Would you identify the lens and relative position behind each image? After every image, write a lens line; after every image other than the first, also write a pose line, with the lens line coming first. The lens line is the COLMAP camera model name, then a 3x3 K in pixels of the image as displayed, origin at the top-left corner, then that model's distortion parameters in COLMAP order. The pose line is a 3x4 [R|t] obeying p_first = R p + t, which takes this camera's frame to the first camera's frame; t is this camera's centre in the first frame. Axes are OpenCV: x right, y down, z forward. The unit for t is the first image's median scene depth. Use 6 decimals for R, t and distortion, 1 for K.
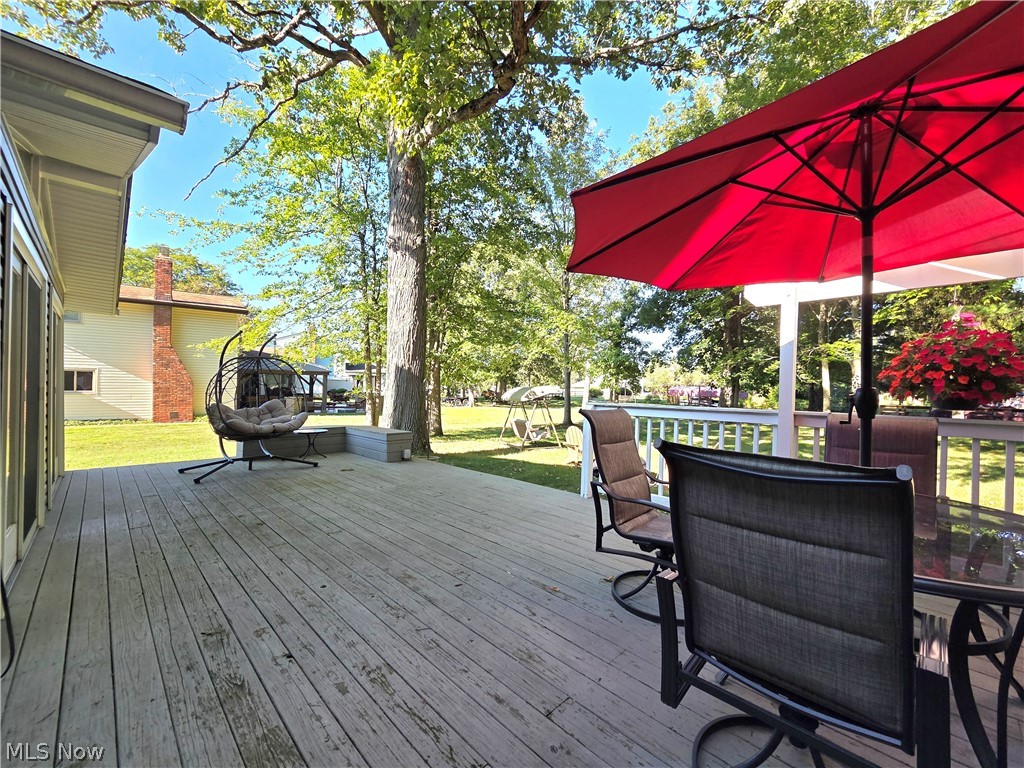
lens RADIAL K [[417.1, 0, 511.9], [0, 417.1, 388.3], [0, 0, 1]] dist [-0.000126, 0.000185]
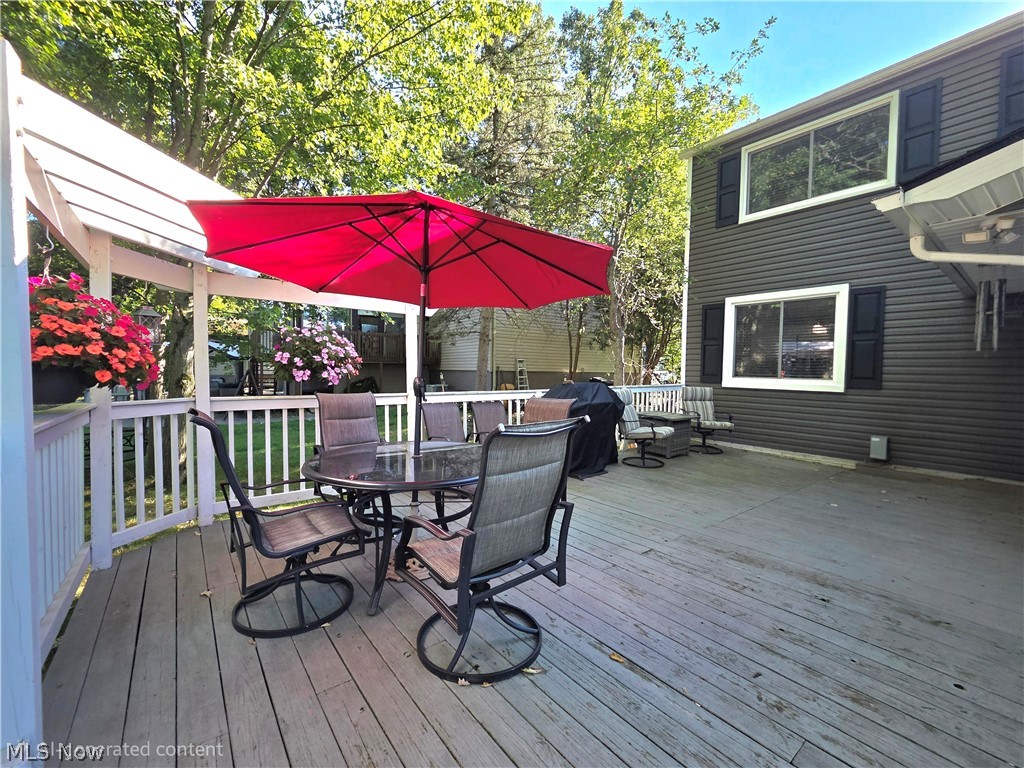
lens RADIAL K [[417.1, 0, 502.2], [0, 417.1, 382.8], [0, 0, 1]] dist [-0.000126, 0.000185]
pose [[-0.991776, -0.020356, 0.126354, 0.237345], [-0.016076, 0.999265, 0.034804, -0.043108], [-0.126970, 0.032486, -0.991374, 1.876112]]
